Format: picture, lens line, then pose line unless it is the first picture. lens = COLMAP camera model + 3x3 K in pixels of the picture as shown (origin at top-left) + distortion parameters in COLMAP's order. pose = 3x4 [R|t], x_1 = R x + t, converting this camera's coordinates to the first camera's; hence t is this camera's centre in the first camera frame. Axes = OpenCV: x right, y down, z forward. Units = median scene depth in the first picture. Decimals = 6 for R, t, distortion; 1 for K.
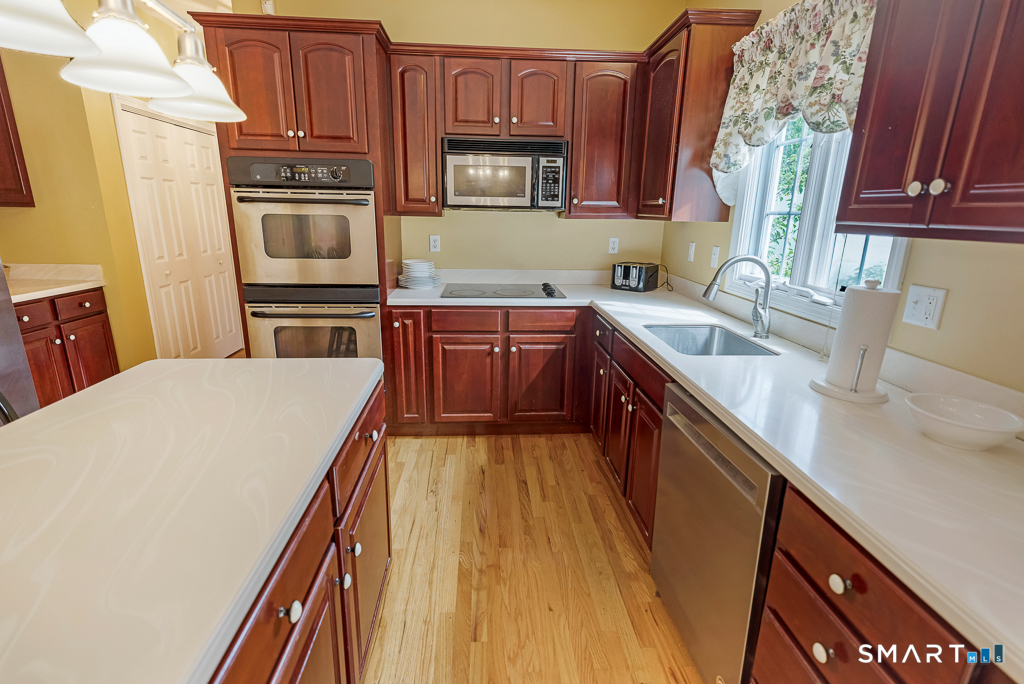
lens RADIAL K [[476.2, 0, 512.0], [0, 476.2, 337.4], [0, 0, 1]] dist [0.004886, -0.000084]
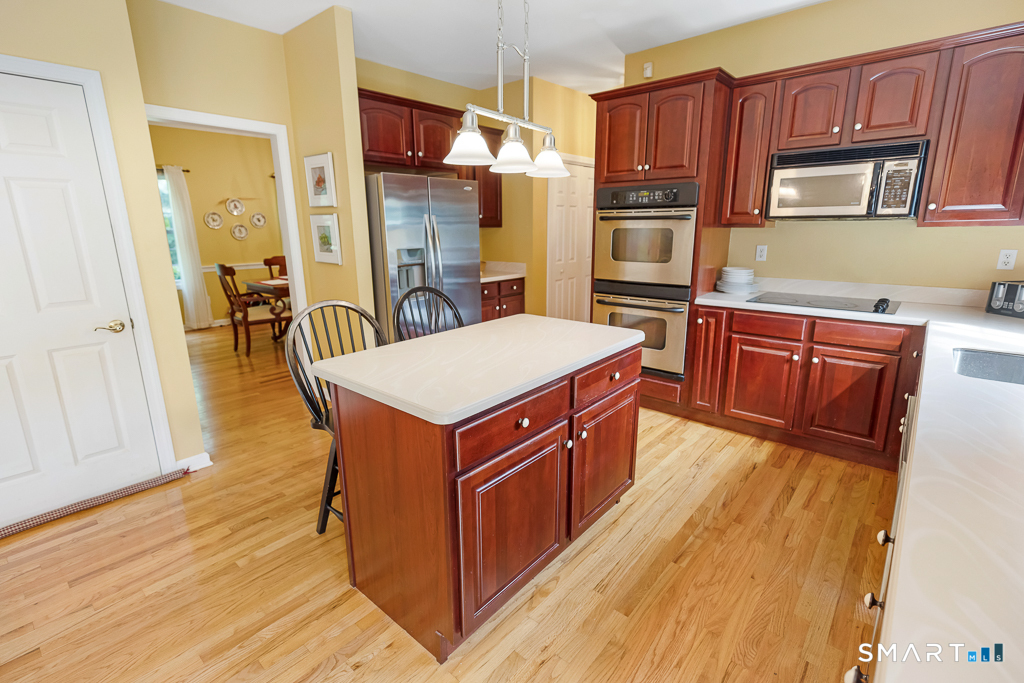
lens RADIAL K [[476.2, 0, 512.0], [0, 476.2, 336.9], [0, 0, 1]] dist [0.004886, -0.000084]
pose [[0.711383, 0.137901, -0.689143, 0.230895], [-0.158280, 0.986806, 0.034077, 0.043060], [0.684750, 0.084835, 0.723824, -0.146034]]
